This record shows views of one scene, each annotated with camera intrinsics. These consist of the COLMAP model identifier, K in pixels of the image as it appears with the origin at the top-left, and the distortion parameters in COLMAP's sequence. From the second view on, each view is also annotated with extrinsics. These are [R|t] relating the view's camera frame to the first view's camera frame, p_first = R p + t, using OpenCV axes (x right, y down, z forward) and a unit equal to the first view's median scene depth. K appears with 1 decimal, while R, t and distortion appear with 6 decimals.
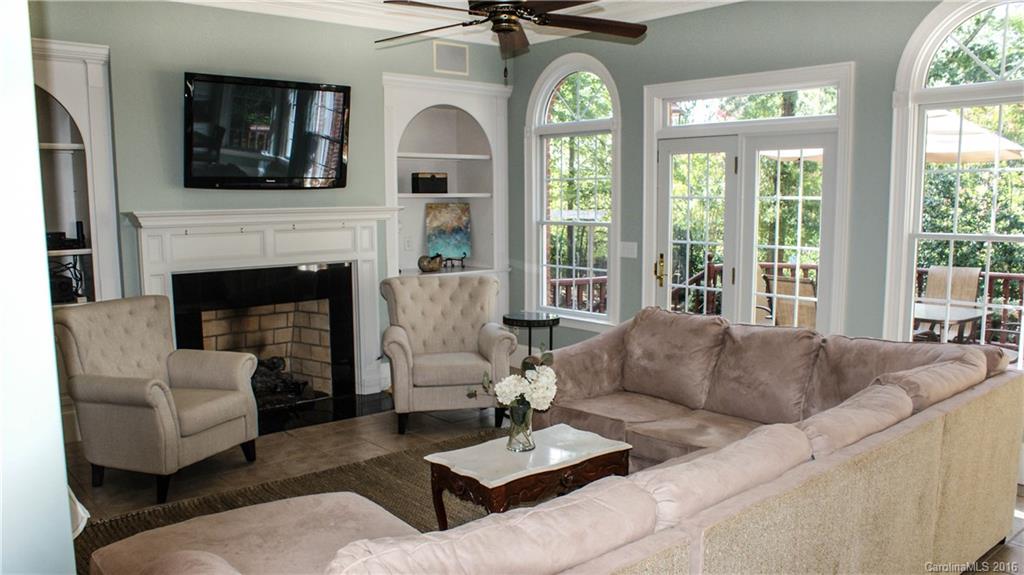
lens RADIAL K [[804.7, 0, 514.3], [0, 804.7, 296.0], [0, 0, 1]] dist [-0.096186, 0.010698]
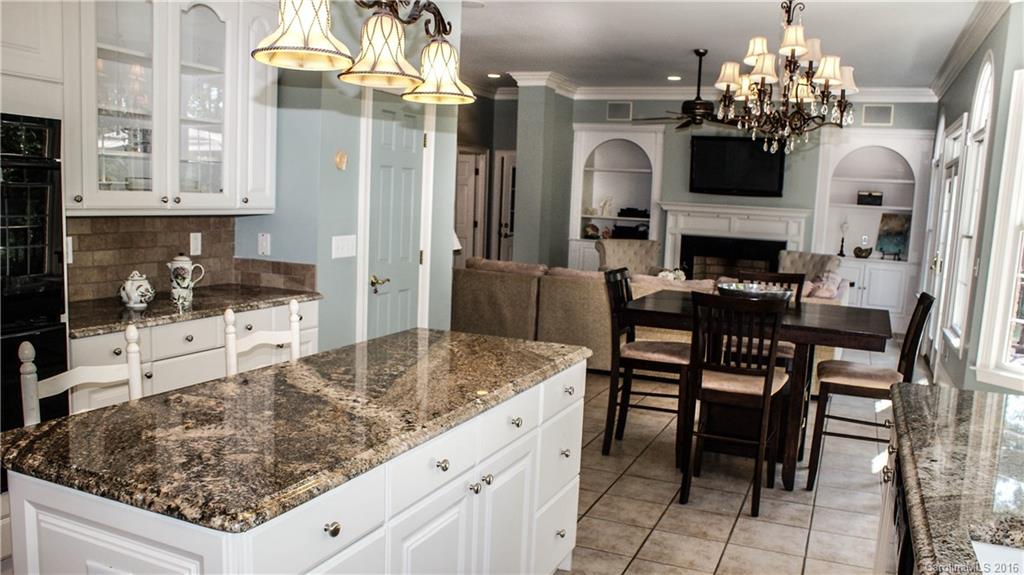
lens RADIAL K [[804.7, 0, 517.9], [0, 804.7, 309.6], [0, 0, 1]] dist [-0.096186, 0.010698]
pose [[0.429207, 0.151933, -0.890336, 1.040931], [-0.158217, 0.983156, 0.091500, 0.033259], [0.889240, 0.101593, 0.446016, -0.223139]]
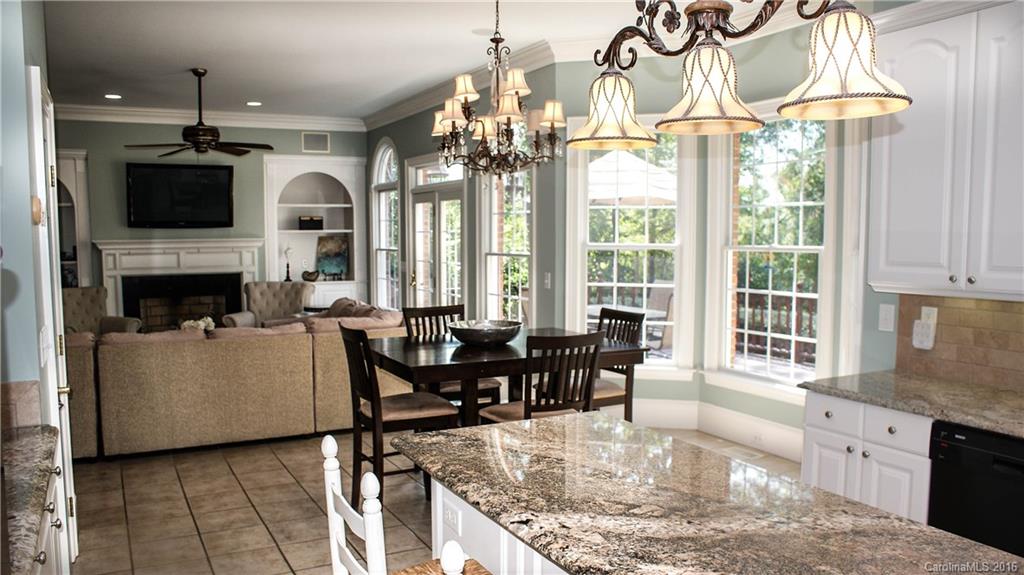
lens RADIAL K [[804.7, 0, 508.2], [0, 804.7, 296.4], [0, 0, 1]] dist [-0.096186, 0.010698]
pose [[0.971043, 0.019472, -0.238109, 0.687580], [-0.029553, 0.998808, -0.038840, 0.050120], [0.237069, 0.044753, 0.970461, -0.412862]]
